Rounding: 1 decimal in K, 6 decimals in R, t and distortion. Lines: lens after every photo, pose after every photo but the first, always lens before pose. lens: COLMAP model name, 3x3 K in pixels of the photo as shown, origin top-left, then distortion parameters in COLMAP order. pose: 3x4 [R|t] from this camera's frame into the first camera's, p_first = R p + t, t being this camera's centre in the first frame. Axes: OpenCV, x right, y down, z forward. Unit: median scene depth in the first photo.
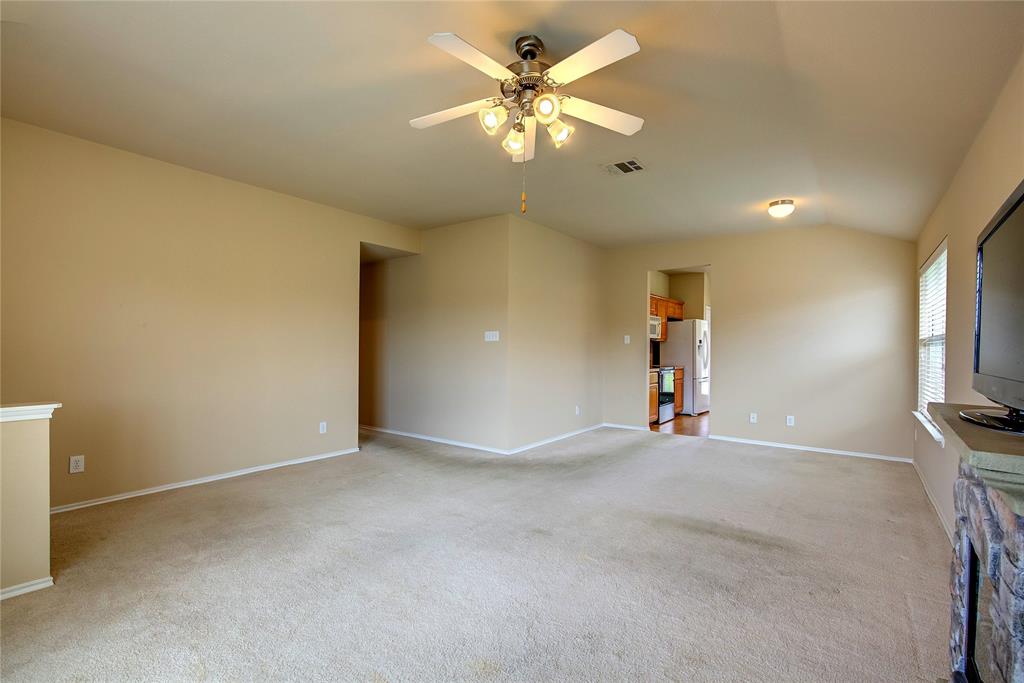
lens RADIAL K [[463.6, 0, 514.4], [0, 463.6, 347.8], [0, 0, 1]] dist [-0.002615, -0.000199]
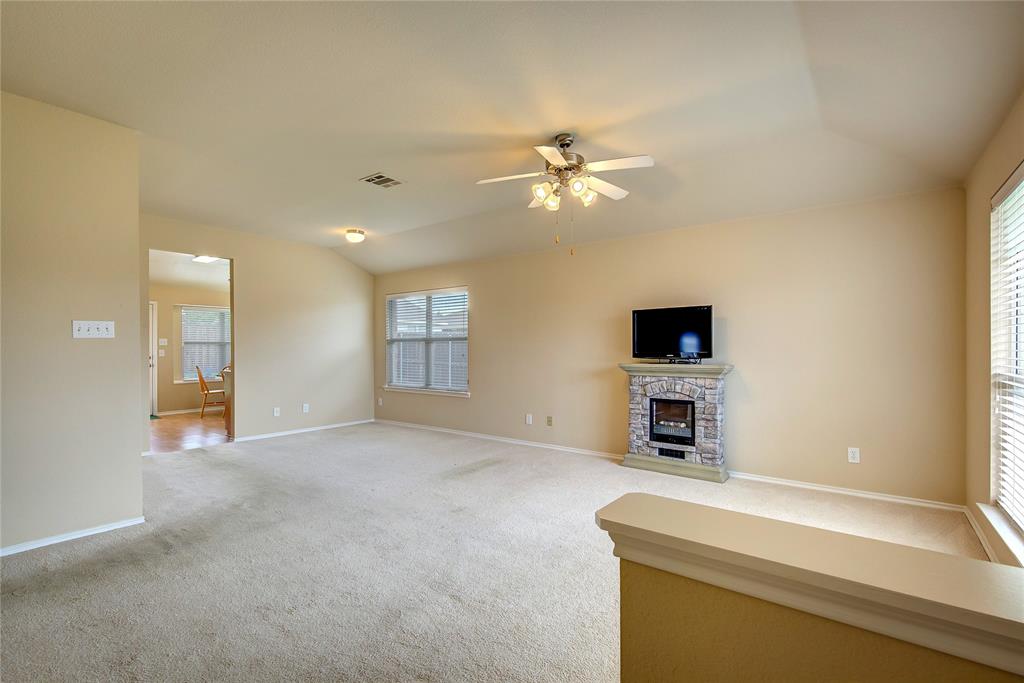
lens RADIAL K [[463.6, 0, 516.7], [0, 463.6, 345.3], [0, 0, 1]] dist [-0.002615, -0.000199]
pose [[0.015519, -0.006210, 0.999860, -0.681850], [0.008416, 0.999946, 0.006080, -0.005400], [-0.999844, 0.008320, 0.015570, 0.537948]]
